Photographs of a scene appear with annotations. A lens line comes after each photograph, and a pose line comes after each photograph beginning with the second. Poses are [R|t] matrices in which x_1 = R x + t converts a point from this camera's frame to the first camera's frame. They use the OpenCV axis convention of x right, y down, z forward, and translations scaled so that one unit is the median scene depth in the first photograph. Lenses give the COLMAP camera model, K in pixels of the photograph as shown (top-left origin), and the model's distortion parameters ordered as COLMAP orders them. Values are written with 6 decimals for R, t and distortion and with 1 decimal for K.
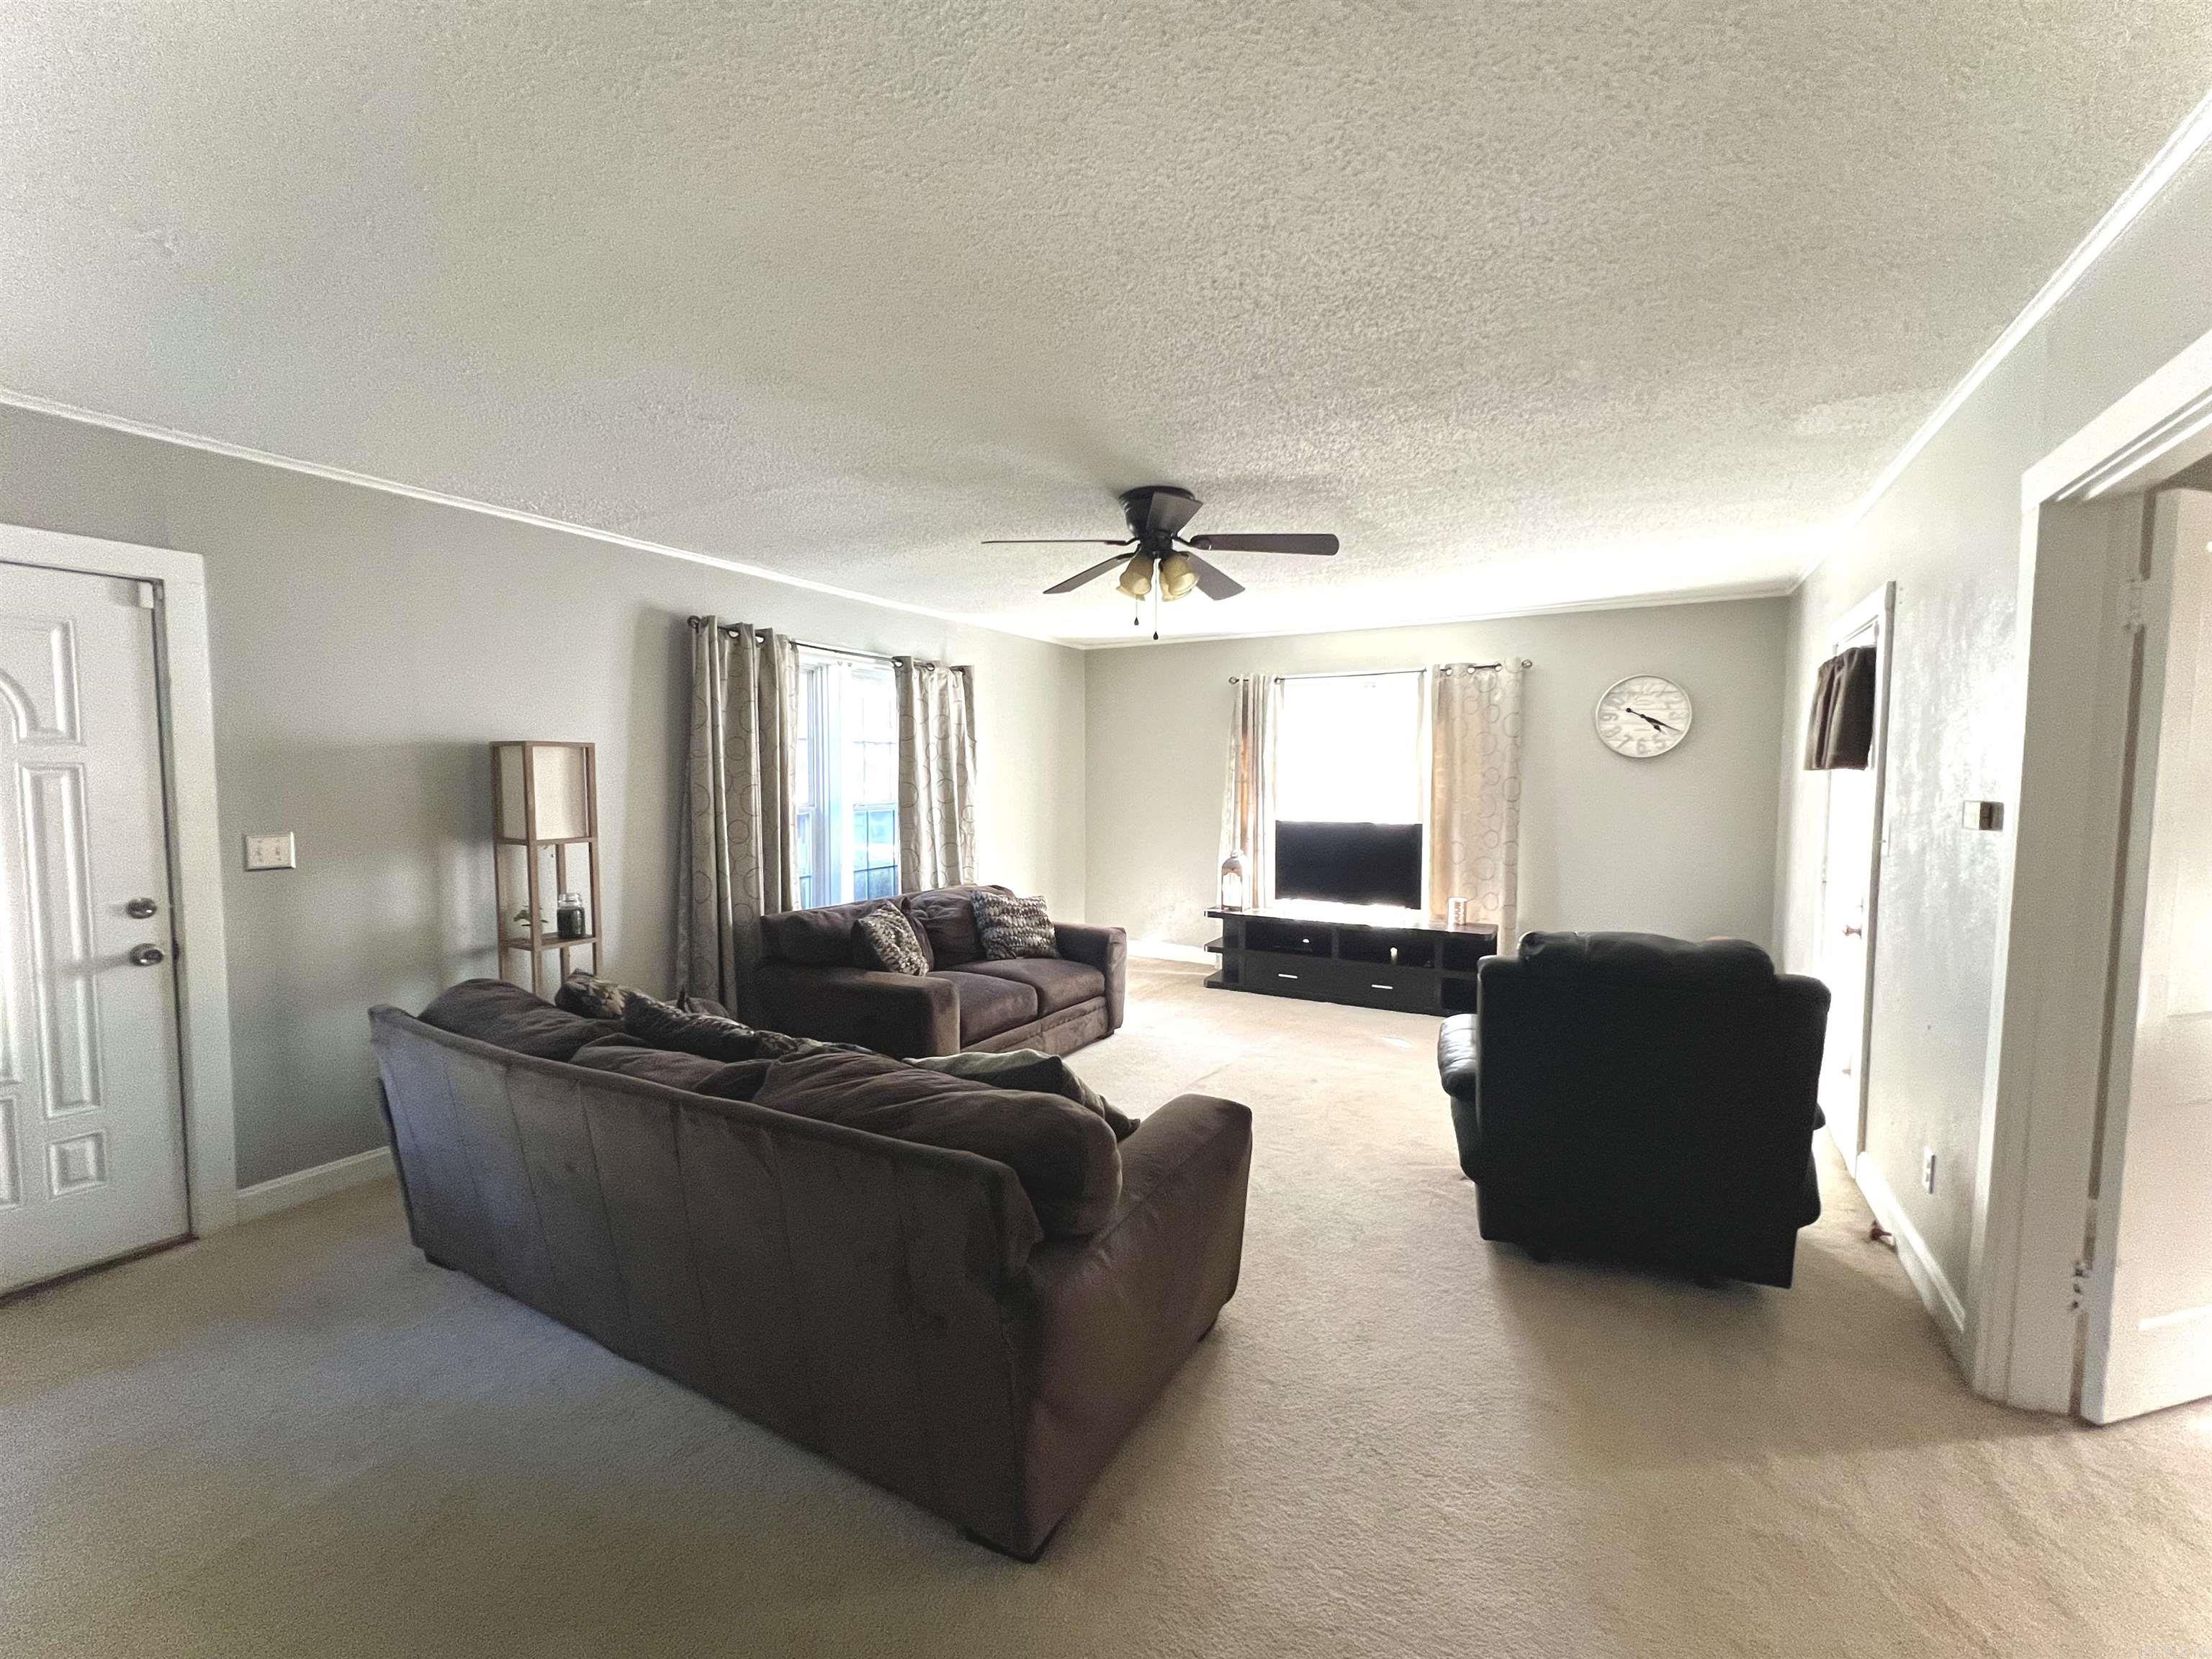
lens RADIAL K [[901.5, 0, 1106.0], [0, 901.5, 829.5], [0, 0, 1]] dist [-0.000707, 0.000082]
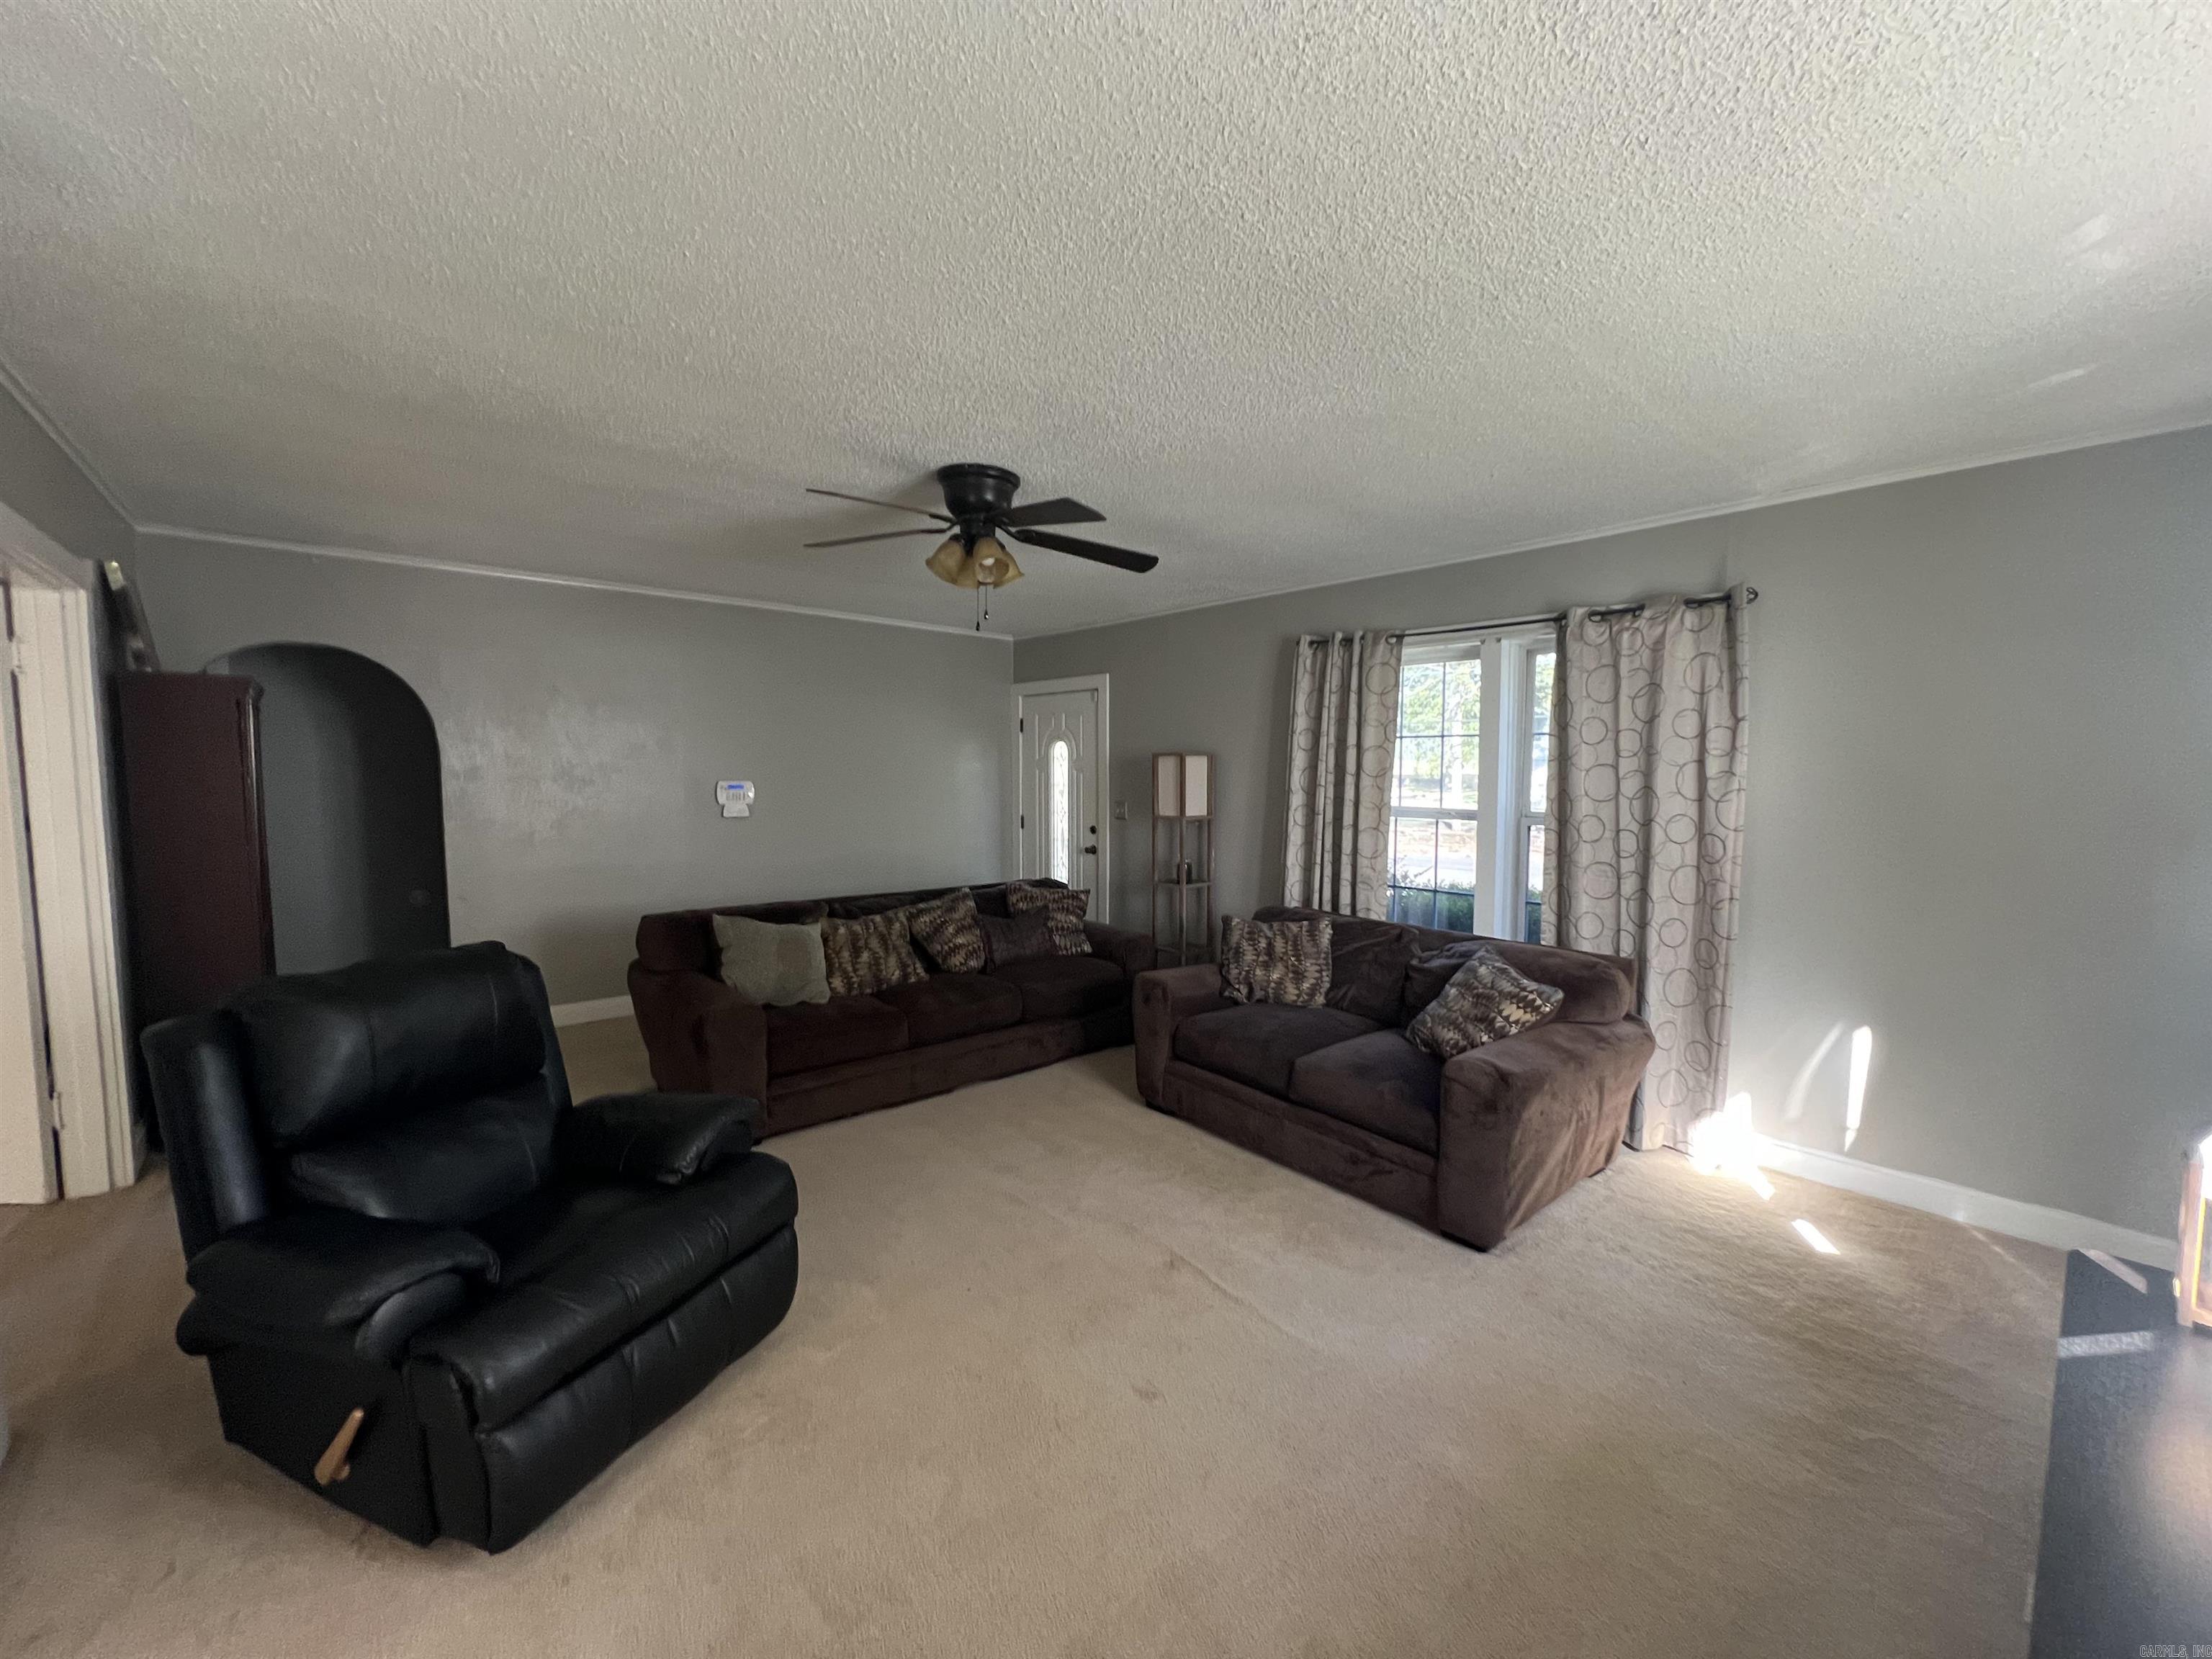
lens RADIAL K [[891.5, 0, 1106.0], [0, 891.5, 829.5], [0, 0, 1]] dist [0.000744, 0.000280]
pose [[-0.330604, 0.063123, -0.941656, 0.606450], [-0.062423, 0.994113, 0.088556, -0.066552], [0.941703, 0.088057, -0.324717, 0.983730]]
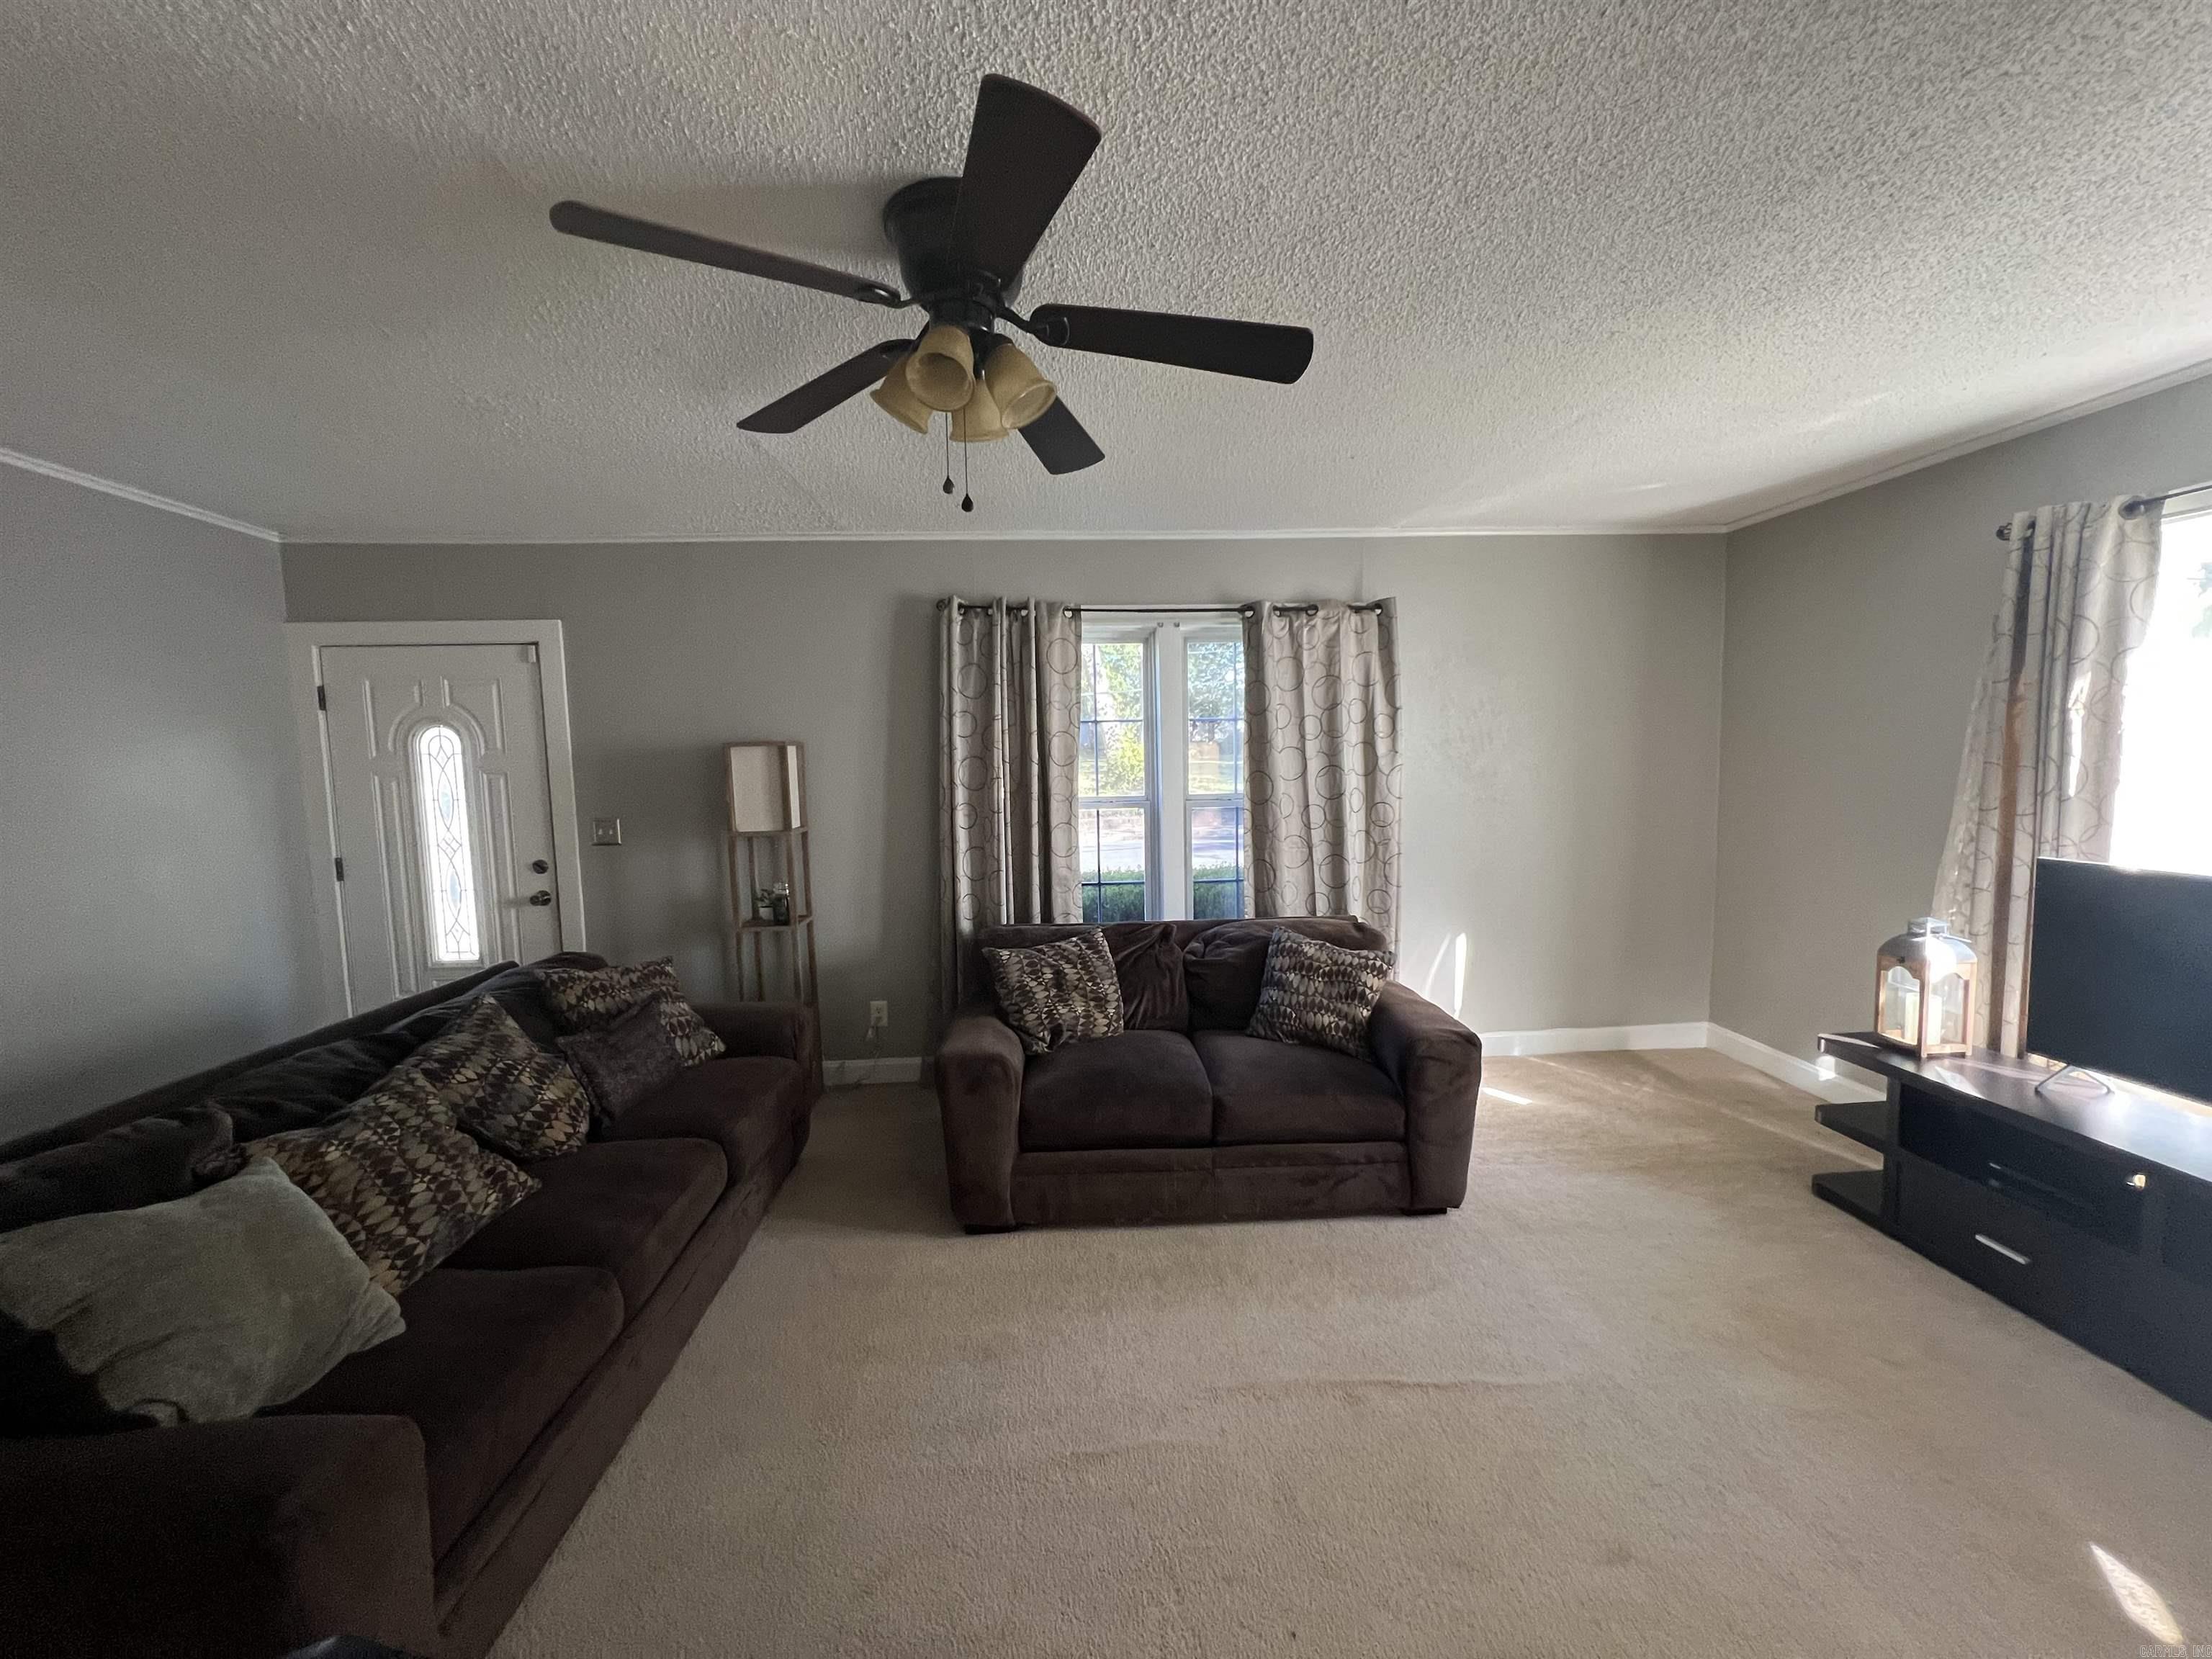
lens RADIAL K [[891.5, 0, 1106.0], [0, 891.5, 829.5], [0, 0, 1]] dist [0.000744, 0.000280]
pose [[0.550401, 0.056572, -0.832981, 0.362861], [-0.028940, 0.998395, 0.048684, -0.039510], [0.834399, -0.002689, 0.551155, 0.533948]]
